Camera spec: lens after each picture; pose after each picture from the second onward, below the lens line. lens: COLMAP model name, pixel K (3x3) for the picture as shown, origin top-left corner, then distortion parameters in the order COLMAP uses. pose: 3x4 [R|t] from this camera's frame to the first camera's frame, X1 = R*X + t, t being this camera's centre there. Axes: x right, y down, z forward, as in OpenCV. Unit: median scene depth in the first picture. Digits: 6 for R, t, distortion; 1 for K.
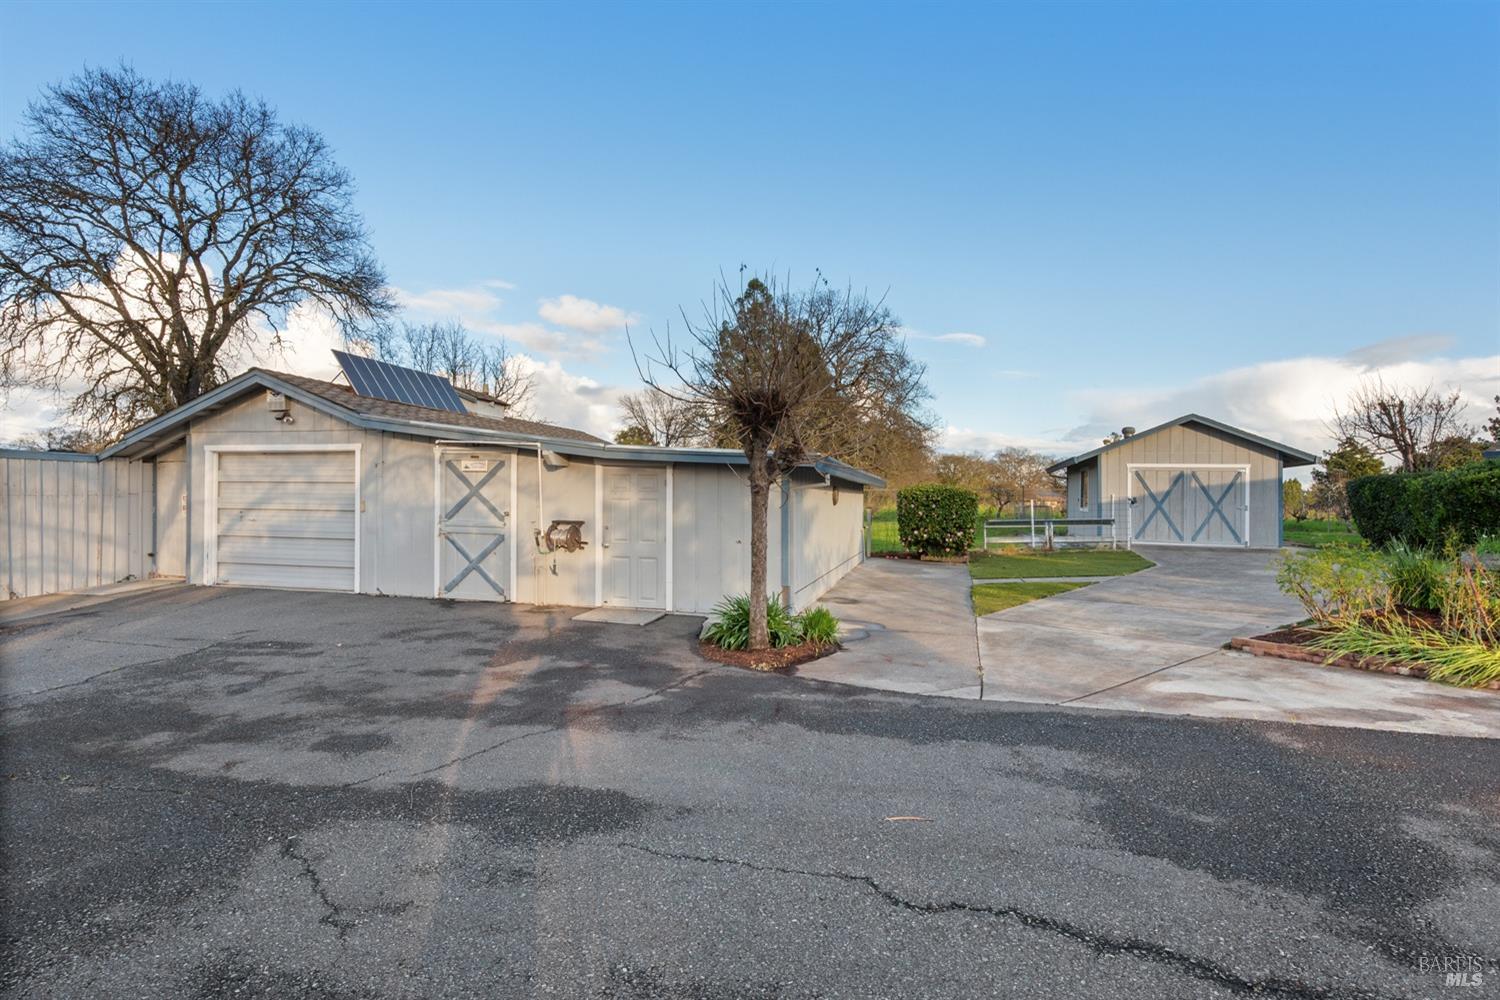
lens RADIAL K [[778.4, 0, 749.6], [0, 778.4, 492.0], [0, 0, 1]] dist [0.019528, -0.000805]
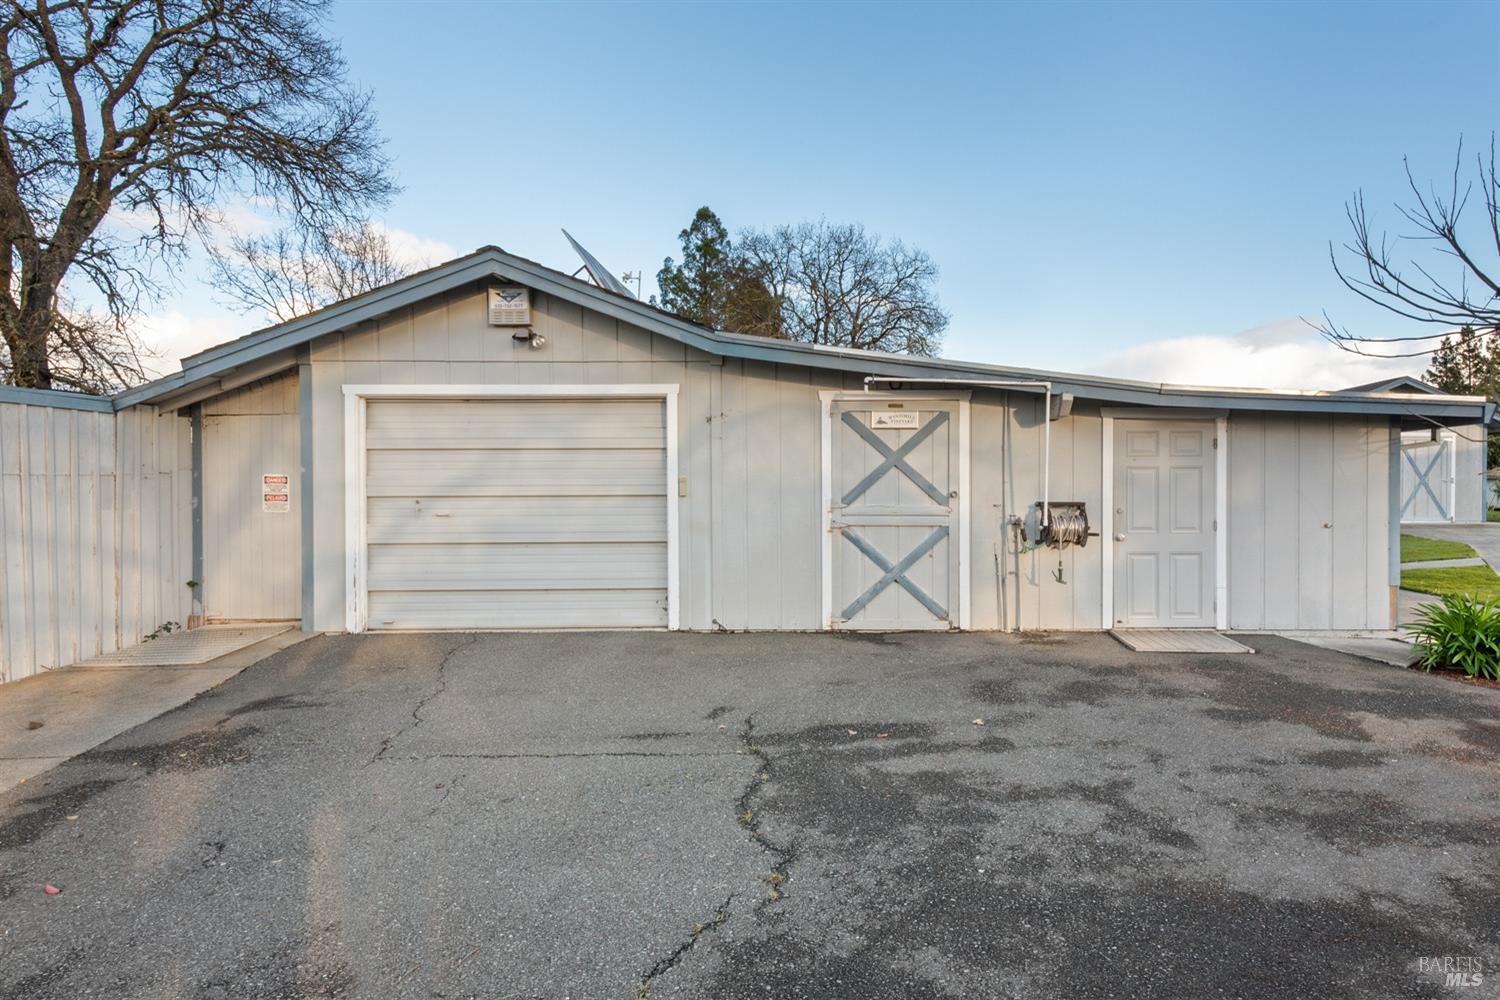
lens RADIAL K [[897.5, 0, 749.7], [0, 897.5, 495.5], [0, 0, 1]] dist [0.007539, -0.001208]
pose [[0.954846, -0.016830, 0.296624, -0.618218], [0.012392, 0.999781, 0.016837, 0.013102], [-0.296843, -0.012401, 0.954846, 0.302256]]
